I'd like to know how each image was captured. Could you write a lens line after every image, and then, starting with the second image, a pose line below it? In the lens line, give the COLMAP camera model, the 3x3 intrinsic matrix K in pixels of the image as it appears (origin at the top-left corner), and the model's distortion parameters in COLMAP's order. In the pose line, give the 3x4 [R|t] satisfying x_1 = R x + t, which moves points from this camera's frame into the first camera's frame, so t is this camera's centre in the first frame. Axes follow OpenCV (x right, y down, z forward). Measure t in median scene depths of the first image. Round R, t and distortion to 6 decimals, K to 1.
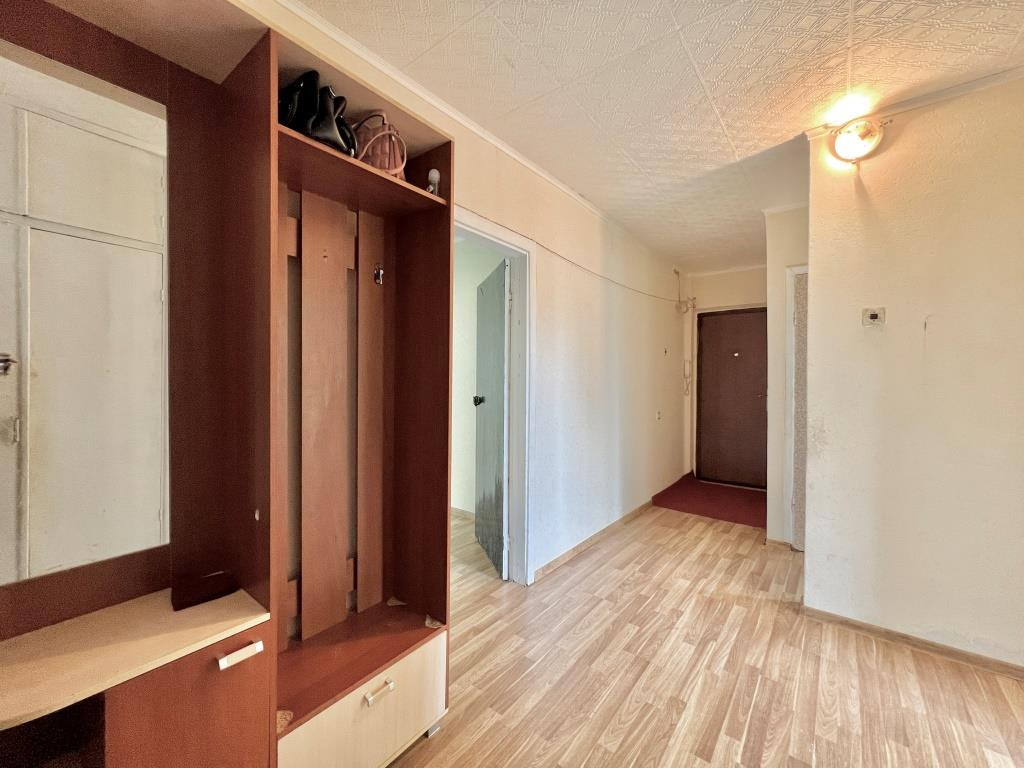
lens RADIAL K [[412.6, 0, 512.9], [0, 412.6, 382.7], [0, 0, 1]] dist [0.000268, 0.000149]
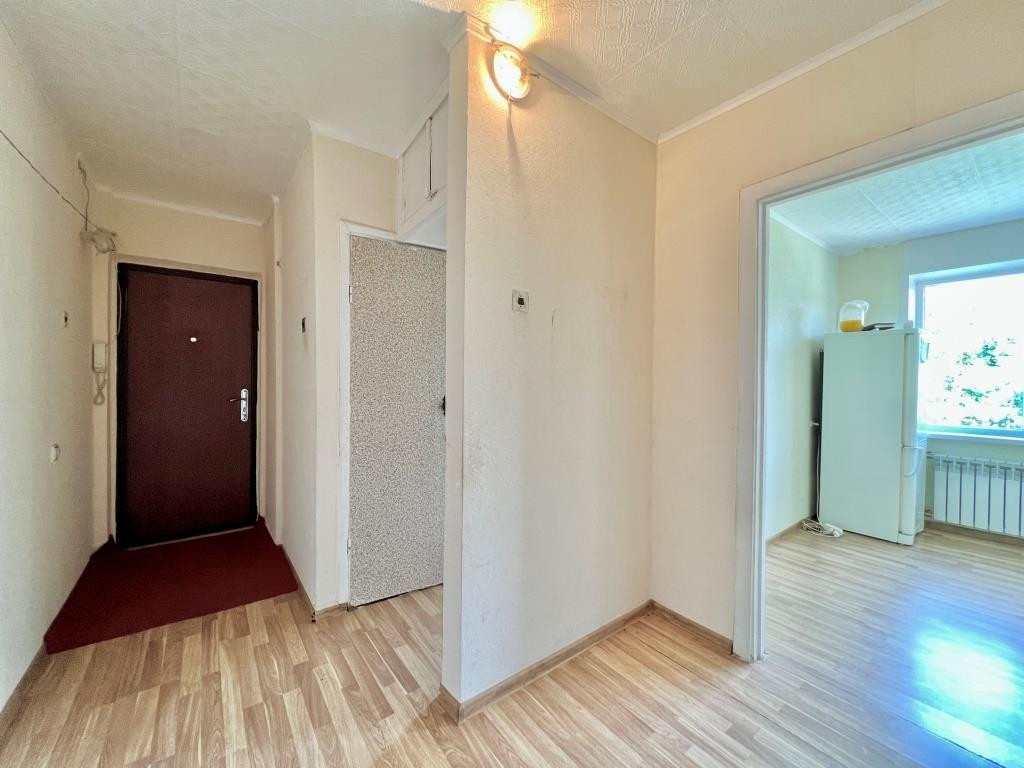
lens RADIAL K [[412.6, 0, 512.9], [0, 412.6, 382.7], [0, 0, 1]] dist [0.000268, 0.000149]
pose [[0.251738, -0.005859, 0.967778, 0.053901], [0.002883, 0.999982, 0.005304, -0.000845], [-0.967791, 0.001455, 0.251750, 0.645967]]
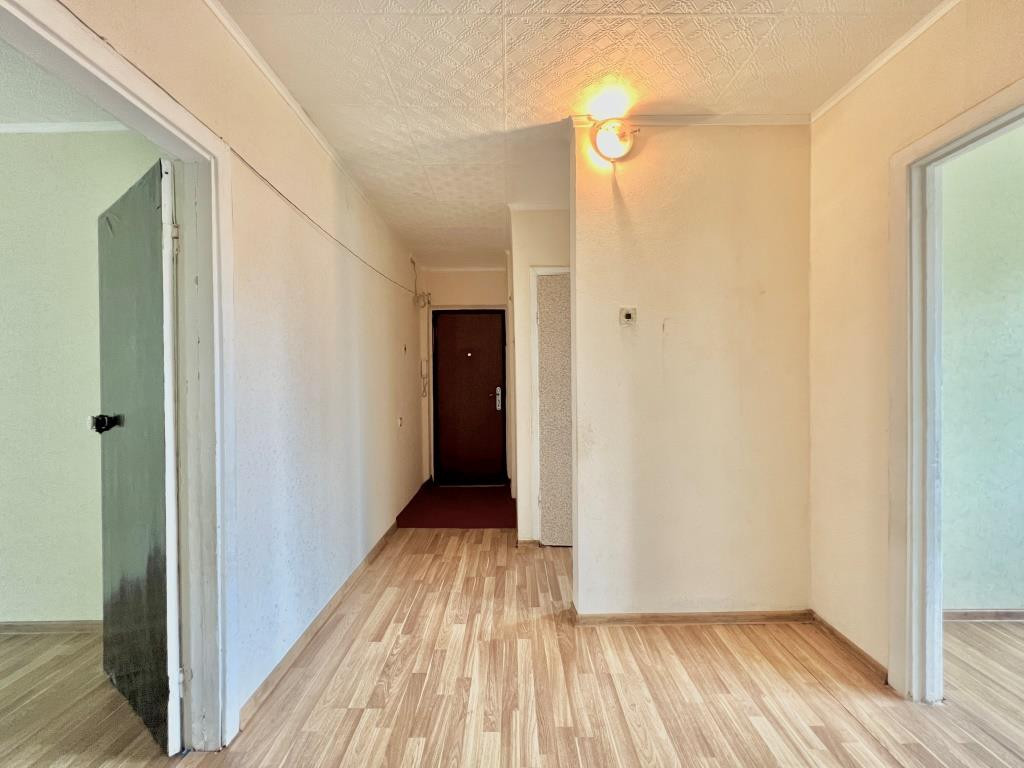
lens RADIAL K [[410.7, 0, 510.5], [0, 410.7, 382.7], [0, 0, 1]] dist [0.000413, -0.000119]
pose [[0.784753, -0.017645, 0.619557, 0.001748], [0.019486, 0.999803, 0.003792, -0.002742], [-0.619502, 0.009097, 0.784942, 0.301110]]
